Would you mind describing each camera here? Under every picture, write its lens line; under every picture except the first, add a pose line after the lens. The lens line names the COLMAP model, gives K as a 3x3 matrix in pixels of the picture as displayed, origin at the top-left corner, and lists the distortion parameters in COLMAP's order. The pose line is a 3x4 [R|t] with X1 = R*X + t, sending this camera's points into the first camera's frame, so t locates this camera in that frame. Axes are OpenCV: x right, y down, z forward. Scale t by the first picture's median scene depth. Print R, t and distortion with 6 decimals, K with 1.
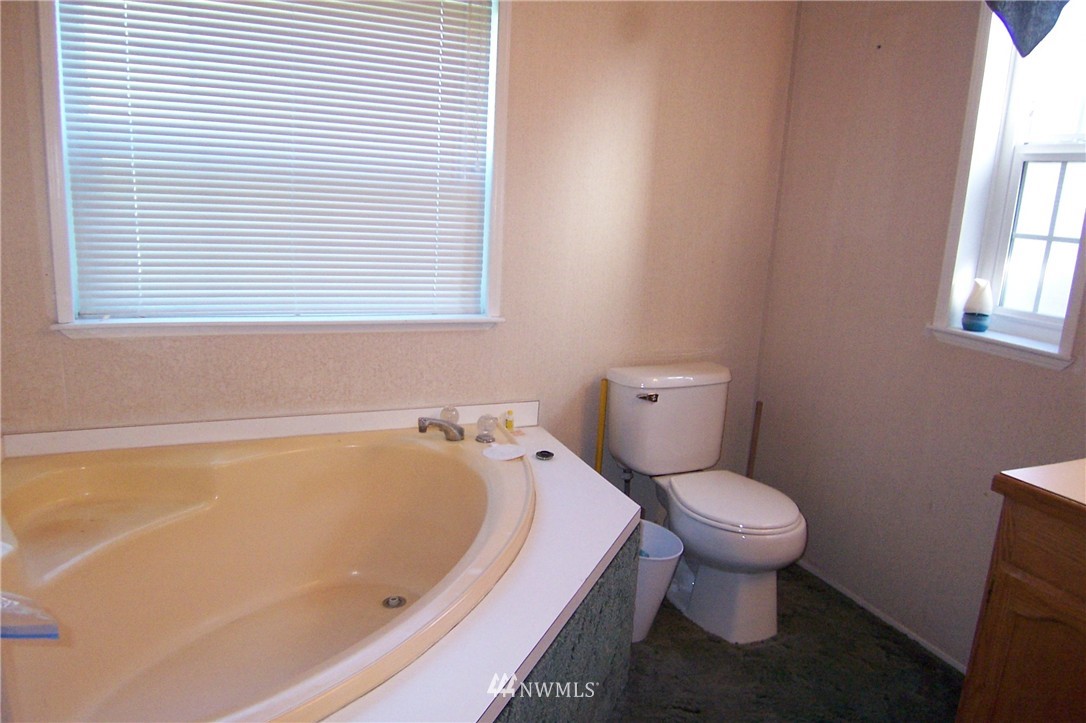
lens RADIAL K [[715.8, 0, 546.4], [0, 715.8, 370.1], [0, 0, 1]] dist [-0.033494, -0.021365]
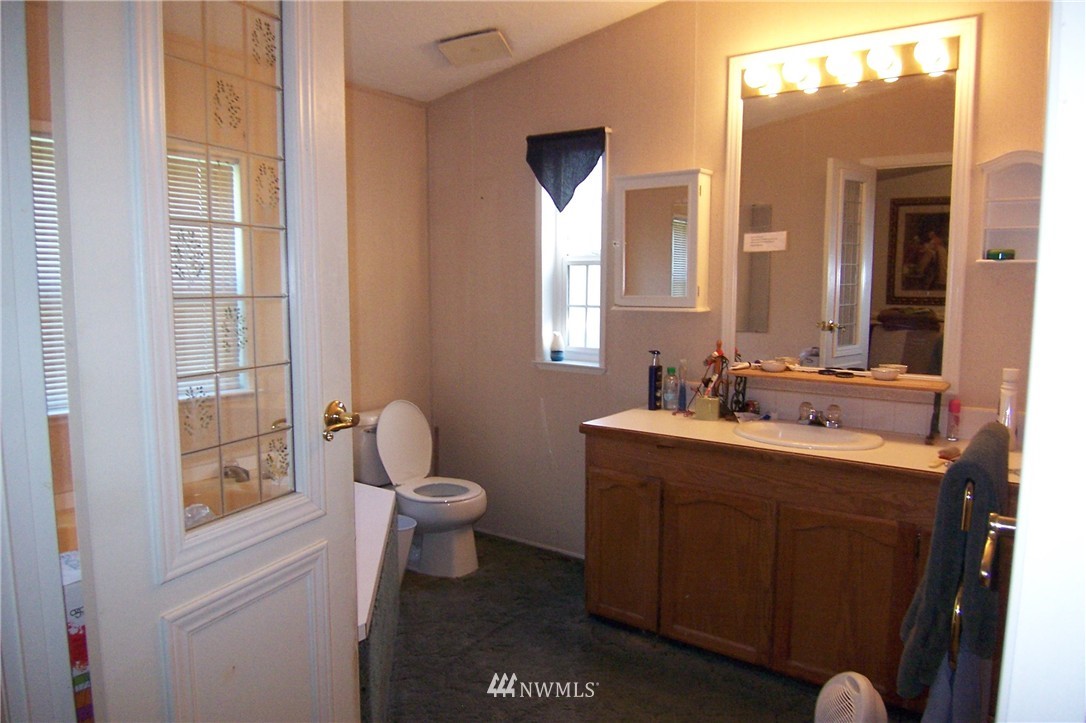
lens RADIAL K [[715.8, 0, 540.6], [0, 715.8, 360.1], [0, 0, 1]] dist [-0.033494, -0.021365]
pose [[0.852517, -0.103108, 0.512430, -0.348718], [0.154940, 0.986140, -0.059344, 0.042524], [-0.499209, 0.129988, 0.856676, -0.517857]]
